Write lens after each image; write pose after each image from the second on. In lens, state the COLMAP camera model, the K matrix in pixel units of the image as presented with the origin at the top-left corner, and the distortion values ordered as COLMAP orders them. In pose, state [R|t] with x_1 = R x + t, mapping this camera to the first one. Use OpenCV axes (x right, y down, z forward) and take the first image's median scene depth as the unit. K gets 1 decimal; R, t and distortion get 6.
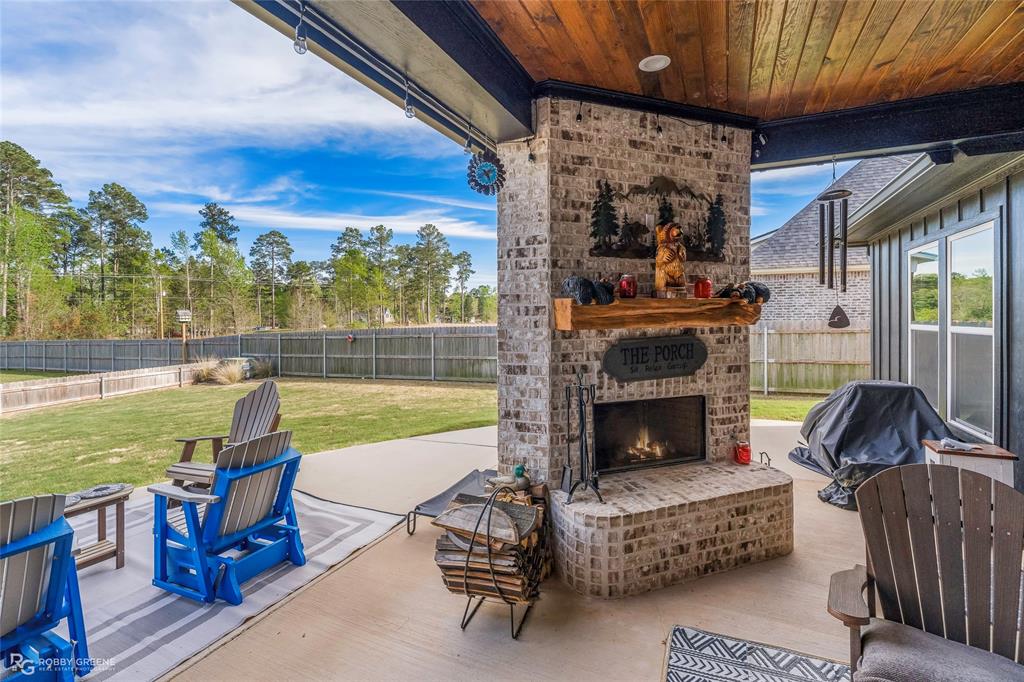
lens RADIAL K [[464.9, 0, 504.2], [0, 464.9, 323.4], [0, 0, 1]] dist [-0.004414, 0.001683]
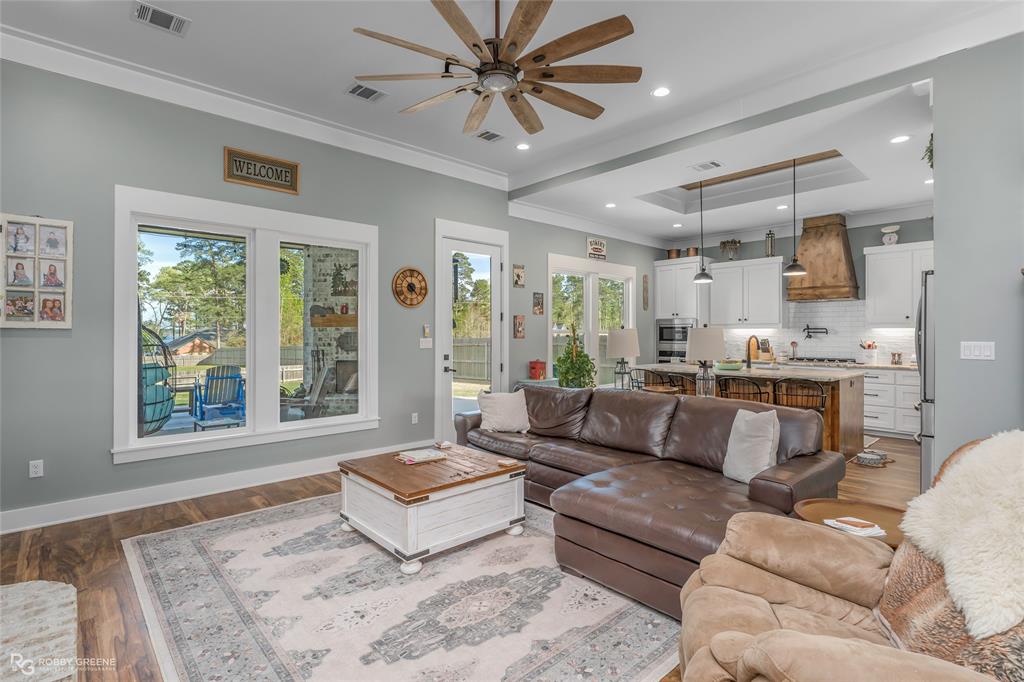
lens RADIAL K [[500.4, 0, 506.8], [0, 500.4, 331.9], [0, 0, 1]] dist [-0.012315, 0.003788]
pose [[0.923947, 0.007650, -0.382443, 1.730030], [-0.014690, 0.999772, -0.015489, 0.053649], [0.382237, 0.019929, 0.923849, -0.859878]]
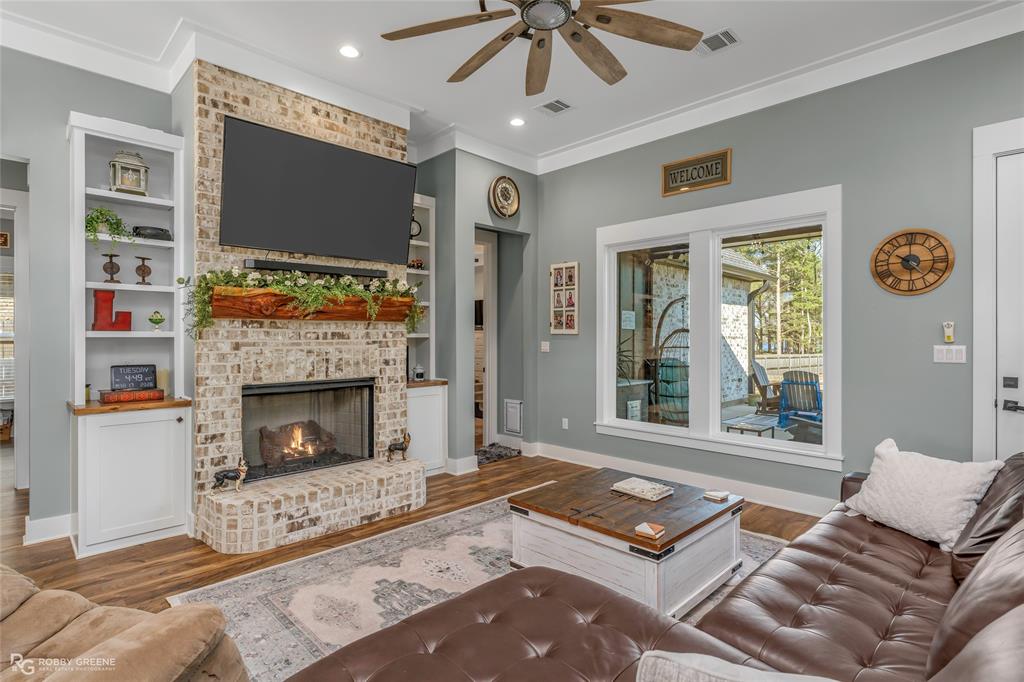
lens RADIAL K [[500.4, 0, 515.0], [0, 500.4, 341.3], [0, 0, 1]] dist [-0.012315, 0.003788]
pose [[-0.332177, 0.017669, -0.943052, 2.004670], [-0.011260, 0.999679, 0.022696, 0.034949], [0.943150, 0.018158, -0.331871, 0.031149]]
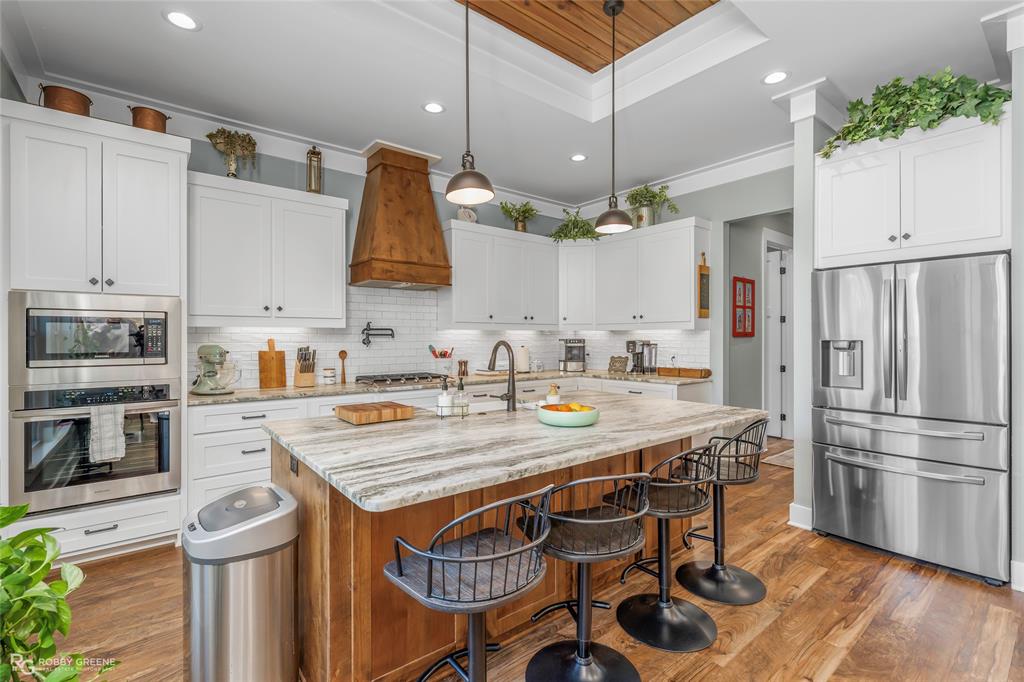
lens RADIAL K [[464.9, 0, 515.9], [0, 464.9, 336.6], [0, 0, 1]] dist [-0.004414, 0.001683]
pose [[0.436083, 0.008712, 0.899864, 1.189566], [0.010606, 0.999834, -0.014820, 0.031401], [-0.899844, 0.016007, 0.435918, 0.665628]]
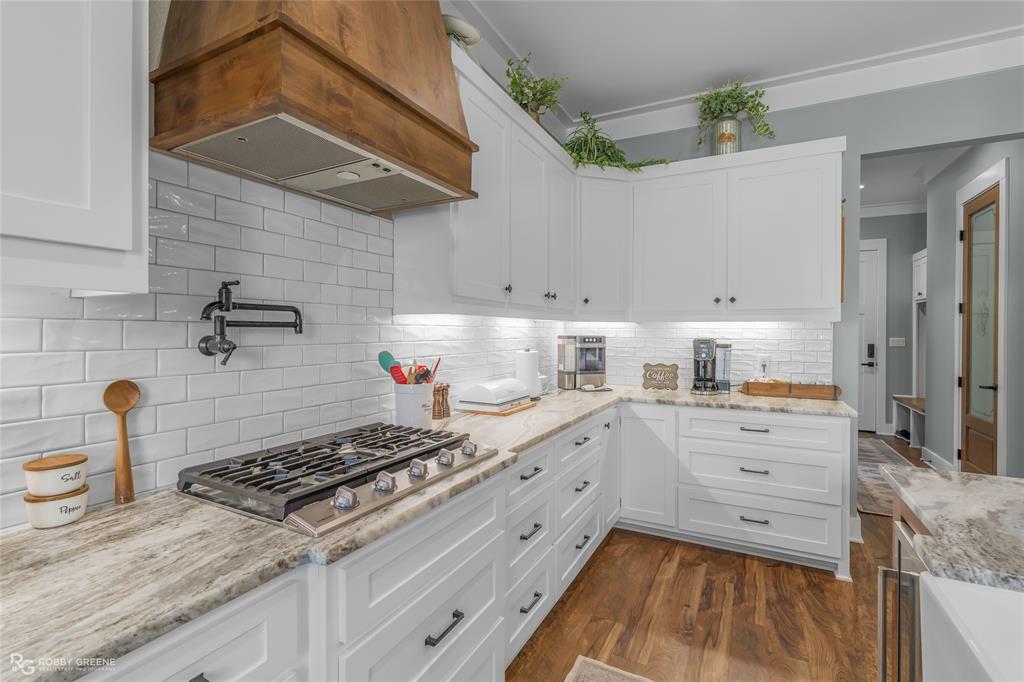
lens RADIAL K [[464.9, 0, 517.2], [0, 464.9, 333.1], [0, 0, 1]] dist [-0.004414, 0.001683]
pose [[0.026497, 0.005066, 0.999636, 1.742748], [0.011431, 0.999920, -0.005371, 0.016825], [-0.999584, 0.011570, 0.026437, 1.288220]]
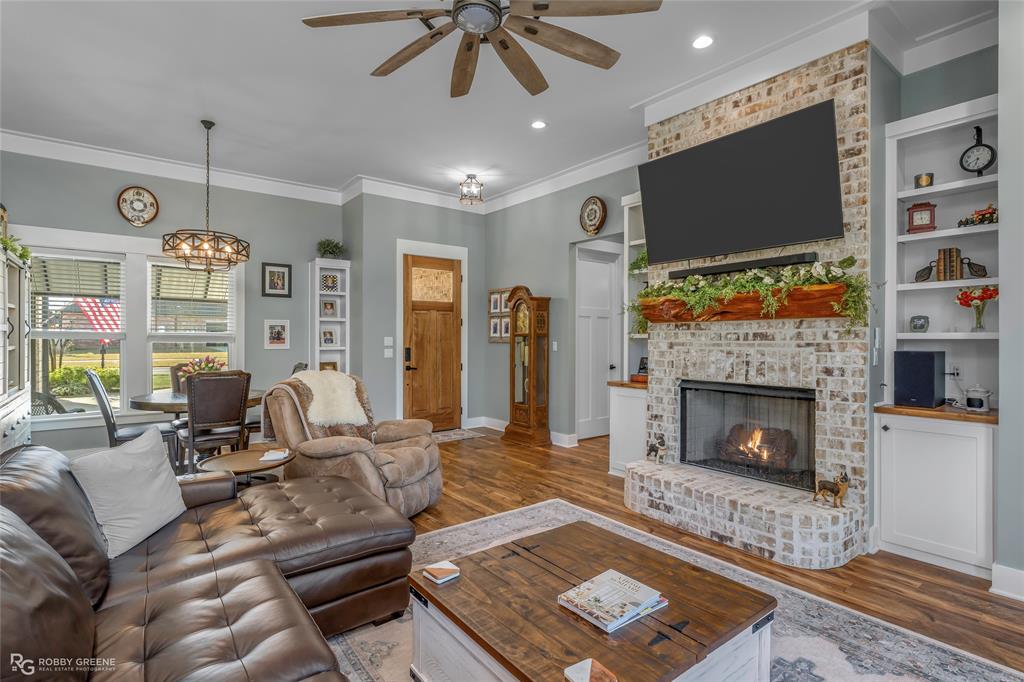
lens RADIAL K [[500.4, 0, 509.2], [0, 500.4, 340.7], [0, 0, 1]] dist [-0.012315, 0.003788]
pose [[-0.892603, 0.004998, 0.450817, 1.096972], [0.013737, 0.999776, 0.016116, 0.037742], [-0.450635, 0.020578, -0.892471, 0.404094]]
